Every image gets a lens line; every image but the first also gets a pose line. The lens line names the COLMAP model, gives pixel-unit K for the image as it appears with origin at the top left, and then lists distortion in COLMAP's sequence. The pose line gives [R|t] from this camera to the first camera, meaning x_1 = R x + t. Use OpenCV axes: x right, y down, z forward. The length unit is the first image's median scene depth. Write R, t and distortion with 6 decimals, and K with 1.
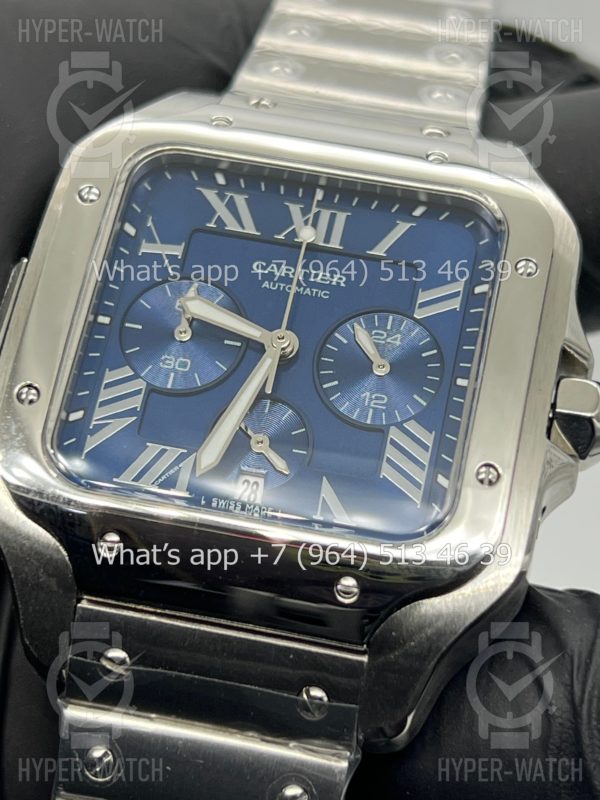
lens RADIAL K [[1870.8, 0, 304.2], [0, 1870.8, 394.2], [0, 0, 1]] dist [0.289347, 0.000000]
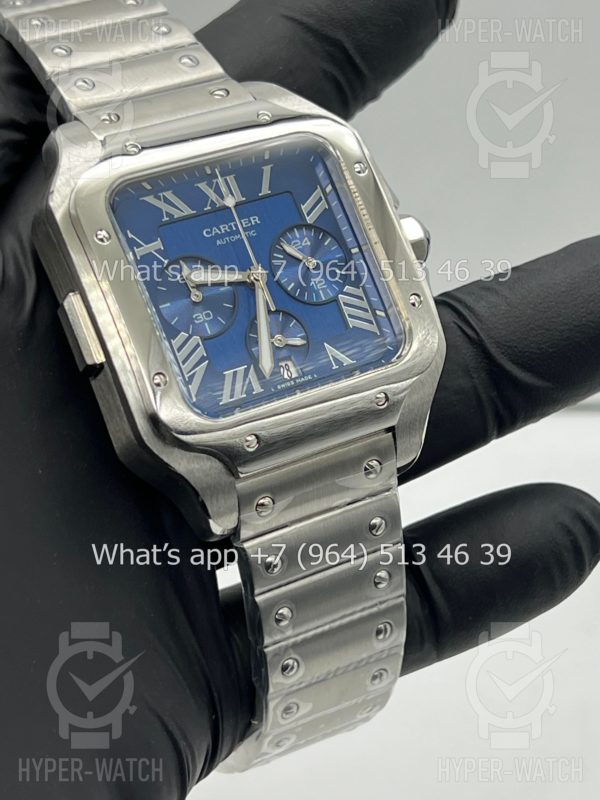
lens RADIAL K [[1870.8, 0, 297.7], [0, 1870.8, 399.6], [0, 0, 1]] dist [0.289347, 0.000000]
pose [[0.751124, -0.450412, 0.482641, -0.767542], [0.323374, 0.888408, 0.325823, -0.422789], [-0.575536, -0.088660, 0.812956, -0.274072]]
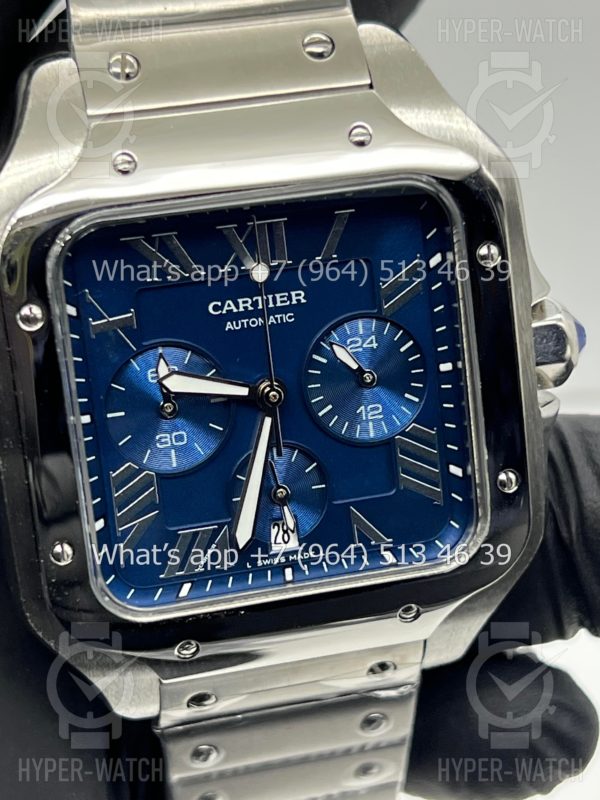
lens RADIAL K [[1870.8, 0, 294.1], [0, 1870.8, 406.3], [0, 0, 1]] dist [0.289347, 0.000000]
pose [[0.925206, -0.344200, 0.159752, -0.160511], [0.182049, 0.771997, 0.608998, -0.618996], [-0.332945, -0.534366, 0.776917, 0.219598]]
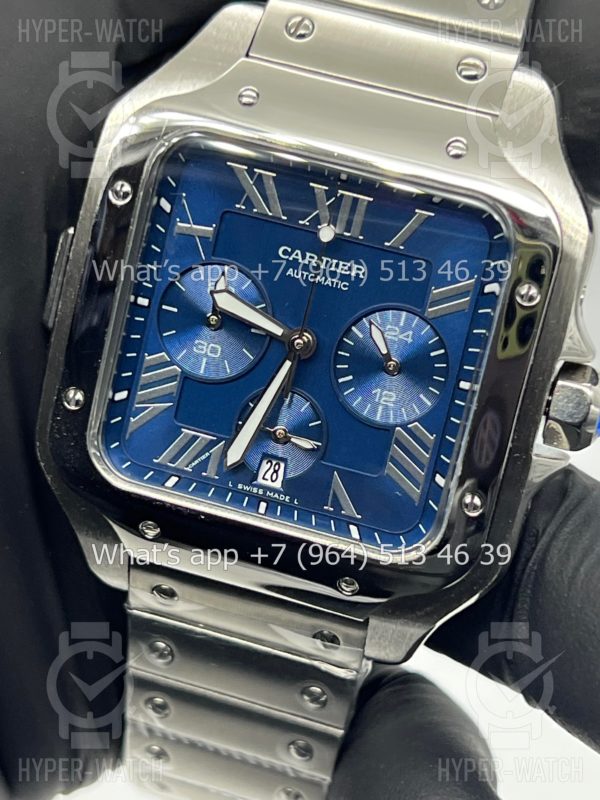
lens RADIAL K [[1870.8, 0, 305.5], [0, 1870.8, 402.6], [0, 0, 1]] dist [0.289347, 0.000000]
pose [[0.990072, 0.047735, -0.132208, 0.135327], [0.025582, 0.863670, 0.503409, -0.541151], [0.138214, -0.501793, 0.853874, 0.051596]]
